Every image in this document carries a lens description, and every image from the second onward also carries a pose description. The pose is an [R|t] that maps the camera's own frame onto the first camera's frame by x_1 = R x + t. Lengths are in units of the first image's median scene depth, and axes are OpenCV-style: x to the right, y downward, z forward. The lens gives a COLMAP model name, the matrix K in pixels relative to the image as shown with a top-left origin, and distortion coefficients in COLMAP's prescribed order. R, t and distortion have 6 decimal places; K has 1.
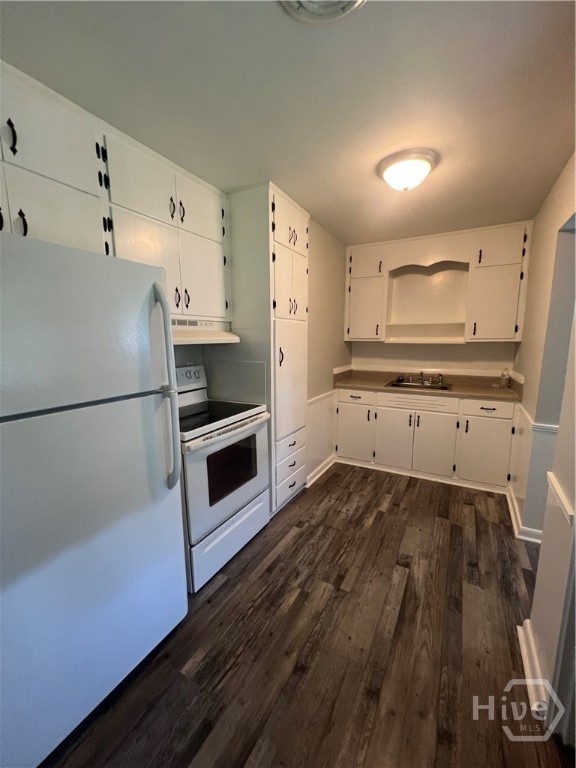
lens RADIAL K [[308.6, 0, 289.0], [0, 308.6, 384.2], [0, 0, 1]] dist [-0.005791, 0.001693]
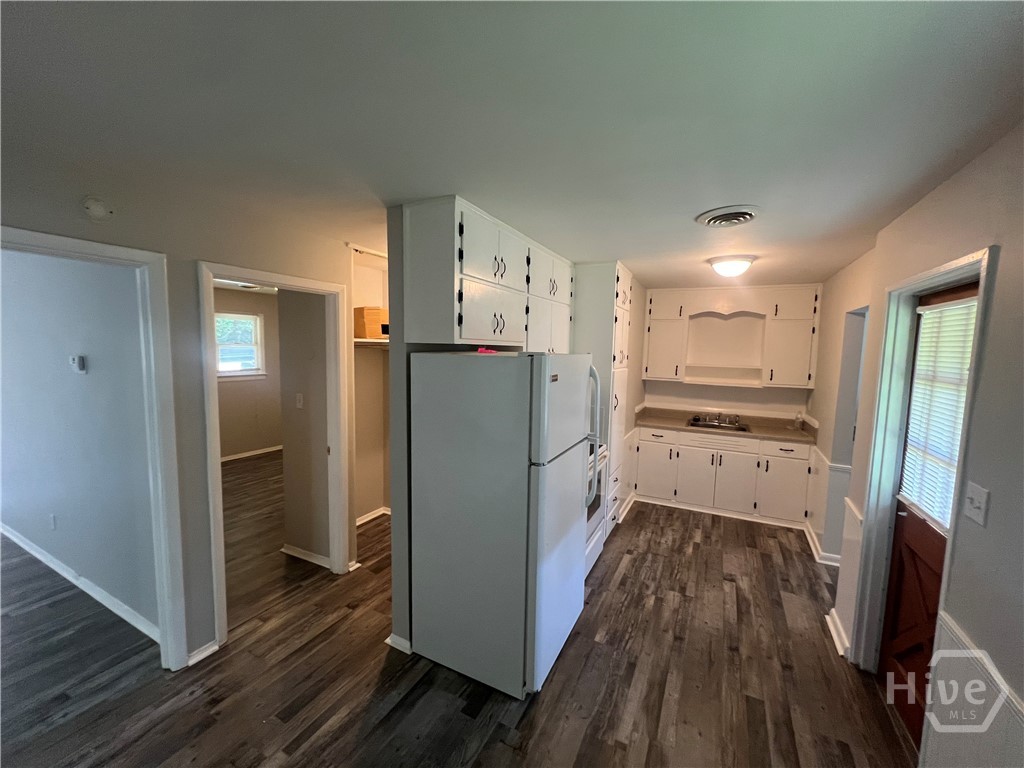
lens RADIAL K [[411.4, 0, 515.5], [0, 411.4, 384.0], [0, 0, 1]] dist [-0.005791, 0.001693]
pose [[0.998675, 0.023391, 0.045830, -0.474378], [-0.020686, 0.998065, -0.058630, -0.059845], [-0.047112, 0.057604, 0.997227, -0.517970]]
